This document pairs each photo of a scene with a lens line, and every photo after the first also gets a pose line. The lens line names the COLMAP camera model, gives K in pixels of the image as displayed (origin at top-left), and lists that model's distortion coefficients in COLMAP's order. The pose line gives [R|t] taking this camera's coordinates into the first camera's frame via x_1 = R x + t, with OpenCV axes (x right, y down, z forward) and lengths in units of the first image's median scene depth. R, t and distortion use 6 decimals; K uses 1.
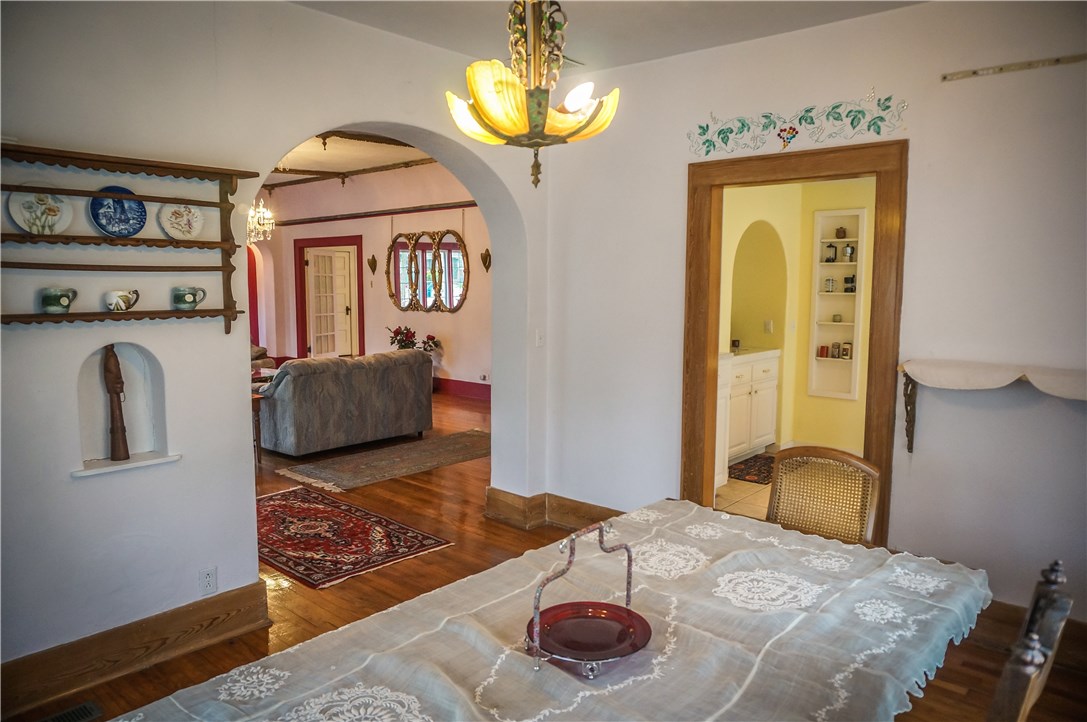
lens RADIAL K [[744.1, 0, 546.4], [0, 744.1, 352.4], [0, 0, 1]] dist [-0.031217, 0.004350]
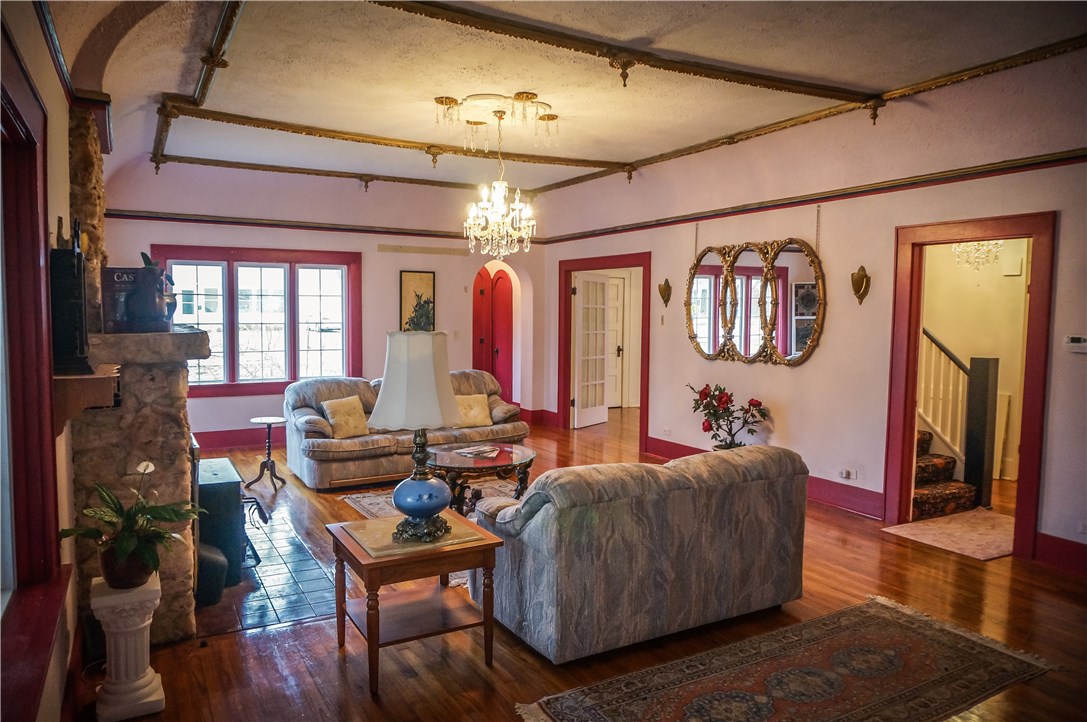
lens RADIAL K [[744.1, 0, 546.4], [0, 744.1, 352.4], [0, 0, 1]] dist [-0.031217, 0.004350]
pose [[0.944452, 0.025440, -0.327664, -0.116846], [-0.039757, 0.998522, -0.037070, -0.033296], [0.326237, 0.048037, 0.944067, 0.323089]]
